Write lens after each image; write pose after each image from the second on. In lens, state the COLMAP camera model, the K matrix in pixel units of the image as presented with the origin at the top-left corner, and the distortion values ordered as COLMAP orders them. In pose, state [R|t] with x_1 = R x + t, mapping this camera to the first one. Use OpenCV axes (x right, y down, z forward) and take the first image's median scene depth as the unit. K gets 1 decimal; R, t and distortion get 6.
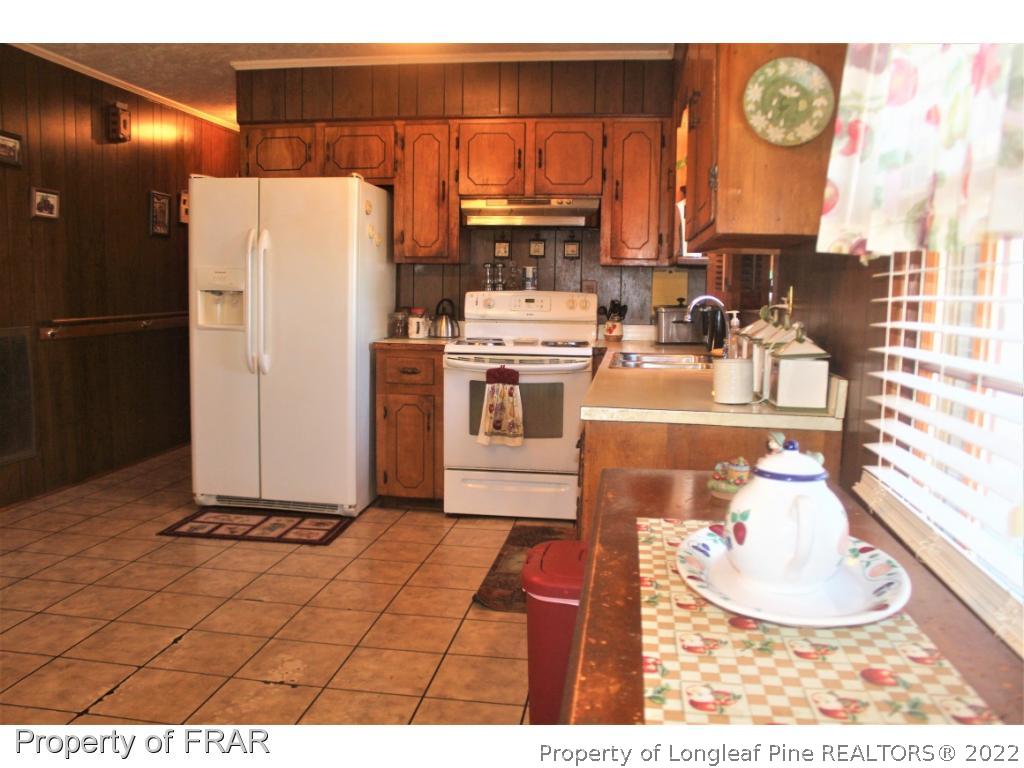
lens RADIAL K [[832.1, 0, 513.1], [0, 832.1, 381.3], [0, 0, 1]] dist [-0.088339, 0.047284]
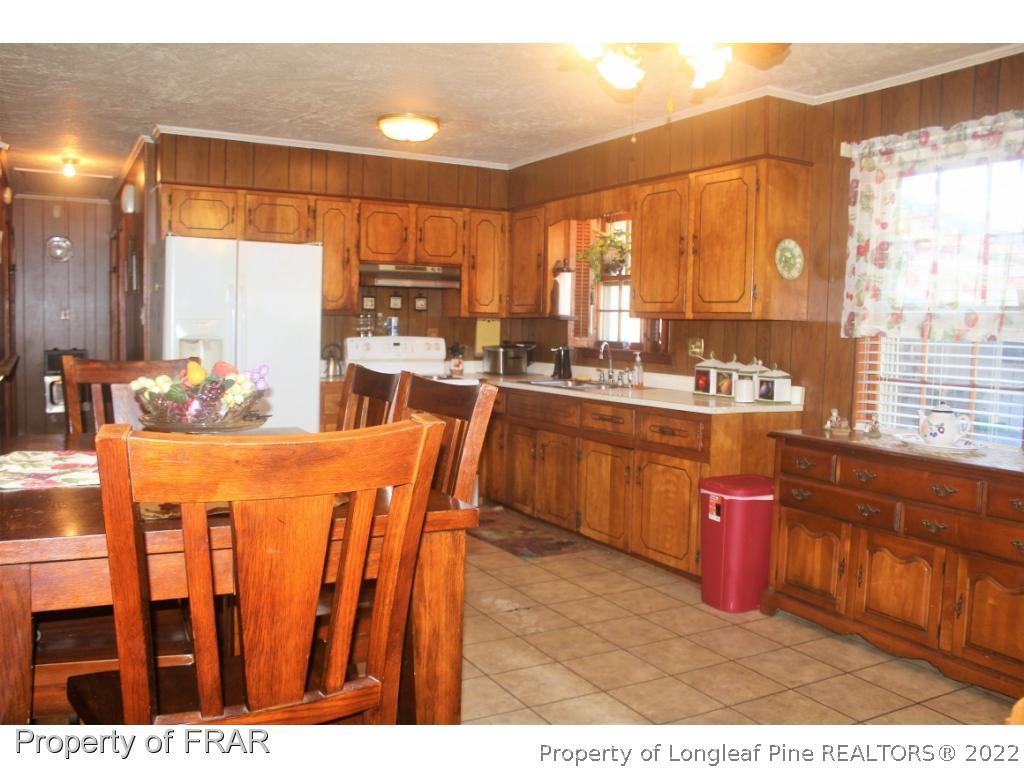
lens RADIAL K [[832.1, 0, 514.5], [0, 832.1, 386.1], [0, 0, 1]] dist [-0.088339, 0.047284]
pose [[0.799849, -0.046246, 0.598416, -0.788935], [0.061898, 0.998067, -0.005602, -0.020240], [-0.597000, 0.041522, 0.801166, -0.150059]]
